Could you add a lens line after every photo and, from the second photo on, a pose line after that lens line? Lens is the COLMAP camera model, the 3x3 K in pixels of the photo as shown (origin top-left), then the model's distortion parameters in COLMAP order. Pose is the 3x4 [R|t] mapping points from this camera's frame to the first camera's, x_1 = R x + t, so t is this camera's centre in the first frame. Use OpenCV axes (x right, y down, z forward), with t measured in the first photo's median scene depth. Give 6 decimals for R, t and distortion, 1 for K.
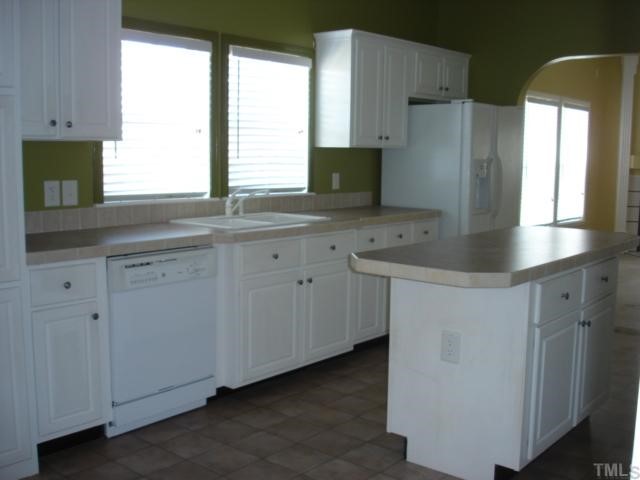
lens RADIAL K [[730.2, 0, 320.0], [0, 730.2, 240.0], [0, 0, 1]] dist [-0.011097, -0.396800]
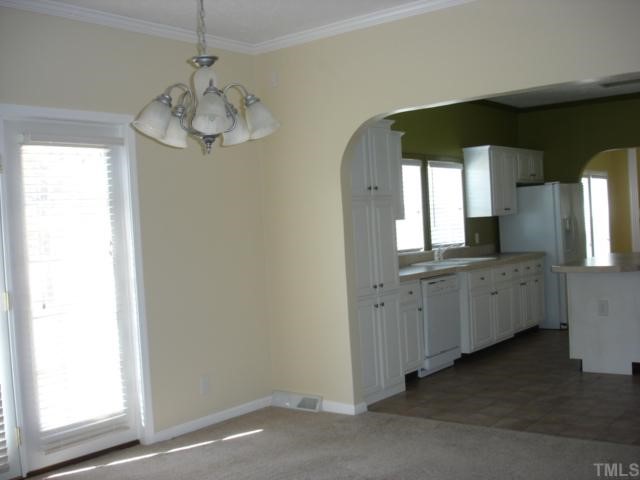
lens RADIAL K [[730.2, 0, 320.0], [0, 730.2, 240.0], [0, 0, 1]] dist [-0.011097, -0.396800]
pose [[0.997224, -0.068895, 0.028237, -0.394421], [0.071434, 0.992228, -0.101882, 0.064540], [-0.020998, 0.103617, 0.994396, -0.607452]]
